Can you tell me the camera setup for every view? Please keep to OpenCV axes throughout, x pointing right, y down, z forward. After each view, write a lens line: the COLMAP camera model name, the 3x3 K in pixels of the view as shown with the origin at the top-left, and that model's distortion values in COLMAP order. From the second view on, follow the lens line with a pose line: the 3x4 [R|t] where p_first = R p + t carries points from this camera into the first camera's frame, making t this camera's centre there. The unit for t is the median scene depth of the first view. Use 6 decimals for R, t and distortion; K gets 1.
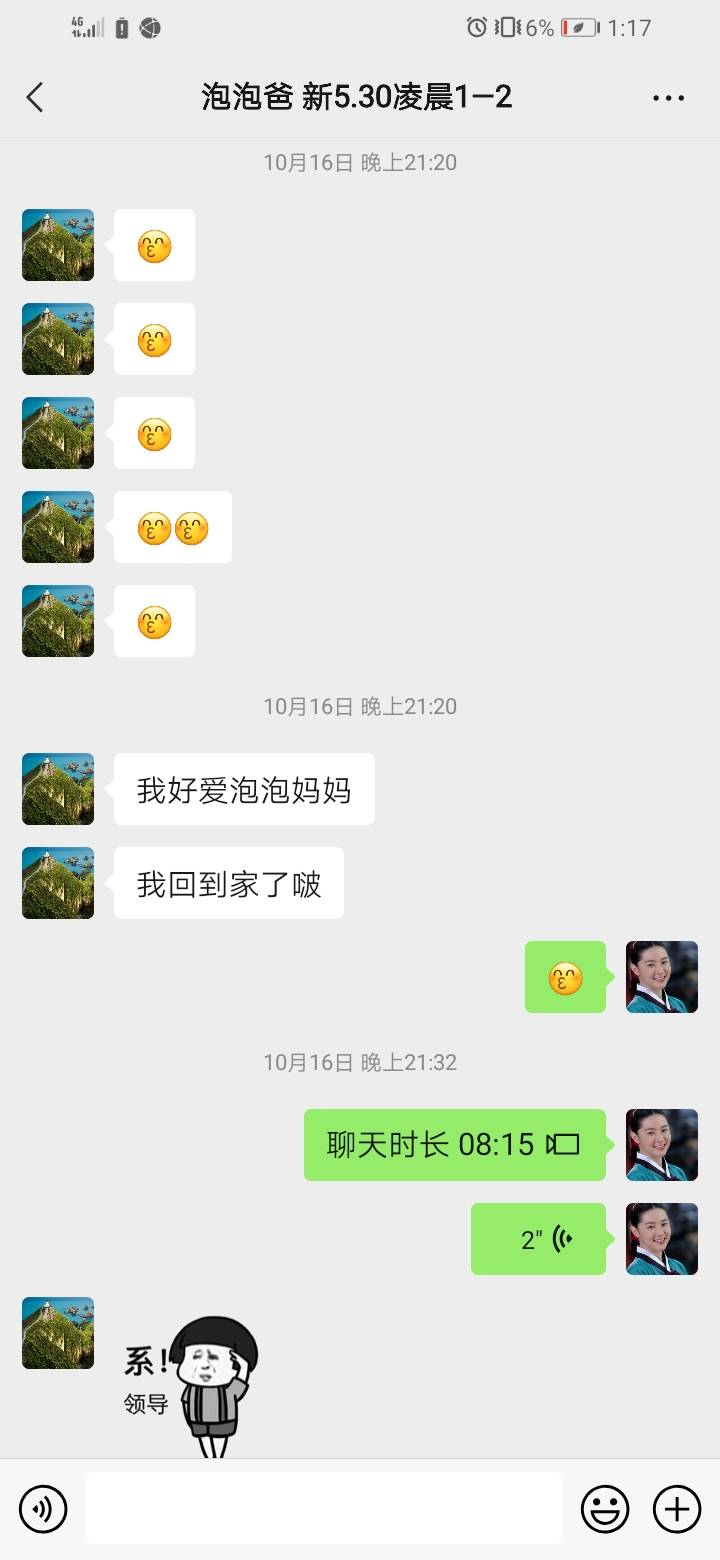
lens RADIAL K [[630.8, 0, 359.9], [0, 630.8, 781.1], [0, 0, 1]] dist [-0.000209, 0.000038]
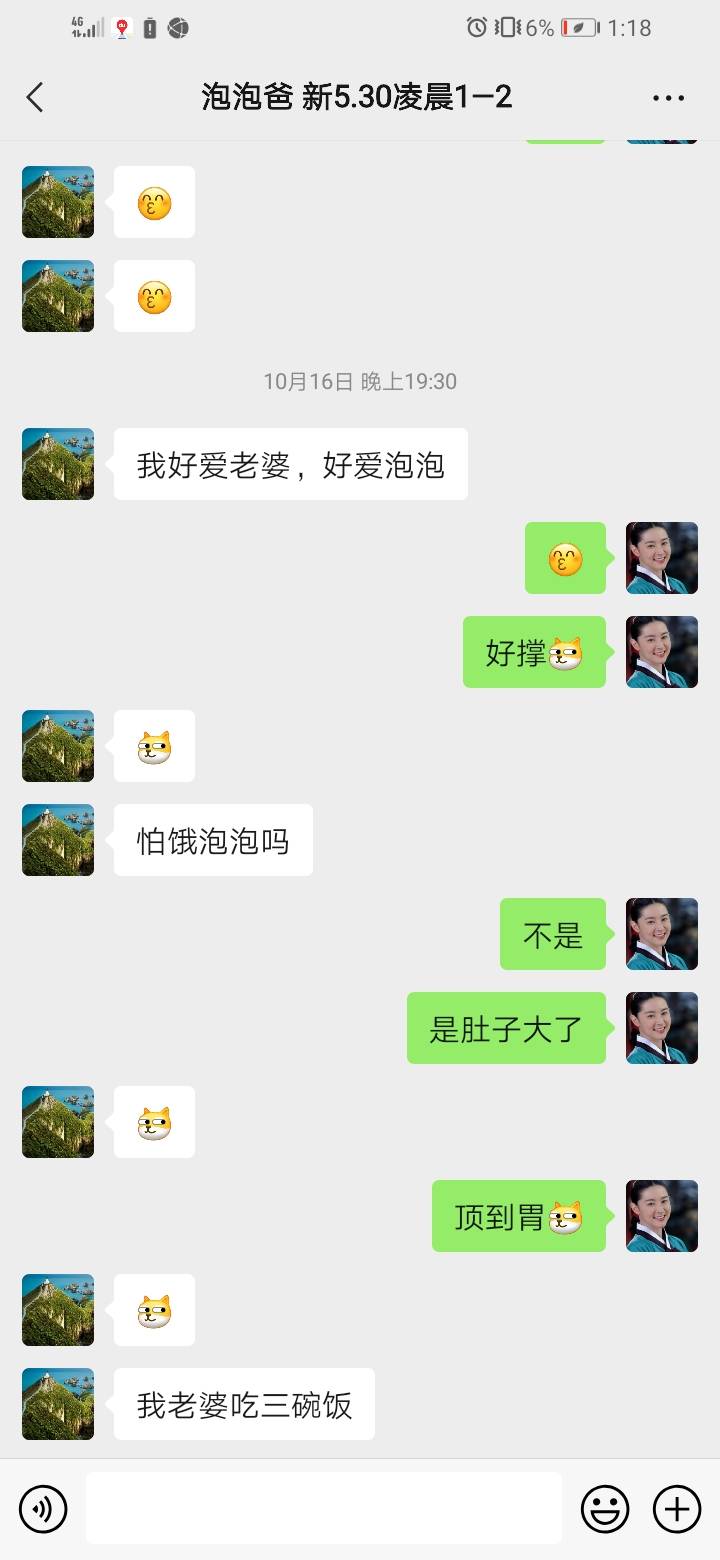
lens RADIAL K [[630.8, 0, 360.0], [0, 630.8, 785.9], [0, 0, 1]] dist [-0.000209, 0.000038]
pose [[1.000000, 0.000014, 0.000072, 0.000028], [-0.000014, 1.000000, 0.000047, 0.490950], [-0.000072, -0.000047, 1.000000, -0.000038]]
